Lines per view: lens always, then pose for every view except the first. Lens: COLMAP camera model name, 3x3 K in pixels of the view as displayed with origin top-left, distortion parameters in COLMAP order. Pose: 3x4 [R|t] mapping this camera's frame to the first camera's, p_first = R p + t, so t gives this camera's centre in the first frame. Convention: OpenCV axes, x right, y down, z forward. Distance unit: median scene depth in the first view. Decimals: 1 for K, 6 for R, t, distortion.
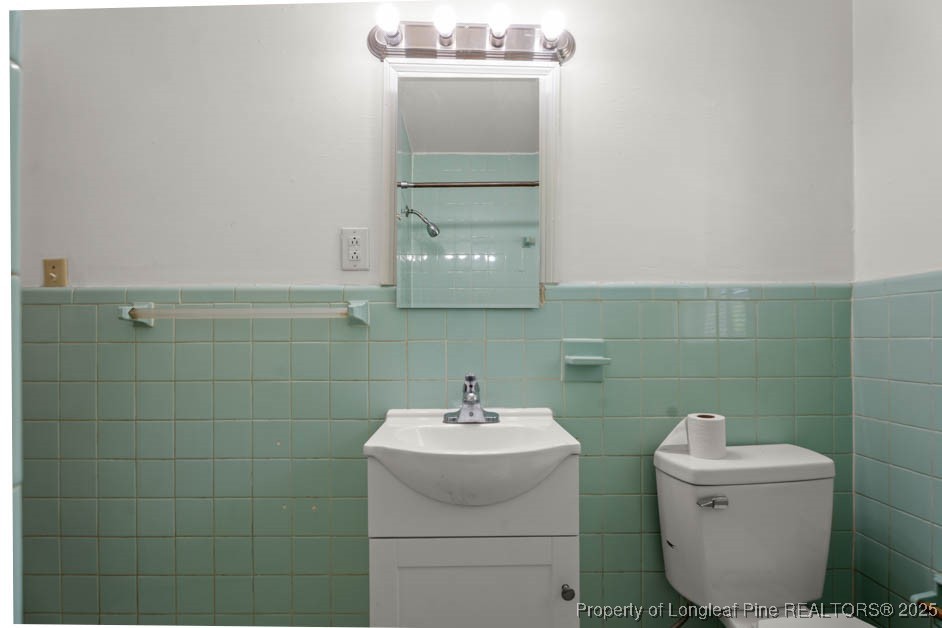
lens RADIAL K [[465.8, 0, 470.5], [0, 465.8, 334.5], [0, 0, 1]] dist [-0.002692, -0.000017]
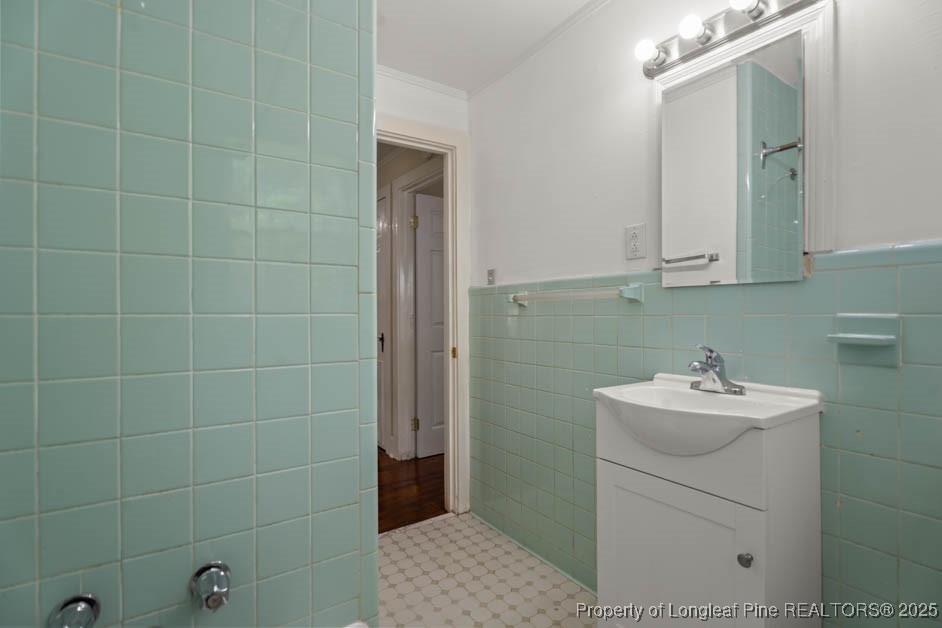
lens RADIAL K [[460.3, 0, 471.0], [0, 460.3, 314.0], [0, 0, 1]] dist [0.000947, 0.000404]
pose [[0.551276, 0.000505, -0.834323, 0.548445], [0.007916, 0.999952, 0.005835, -0.000716], [0.834285, -0.009822, 0.551246, -0.049615]]
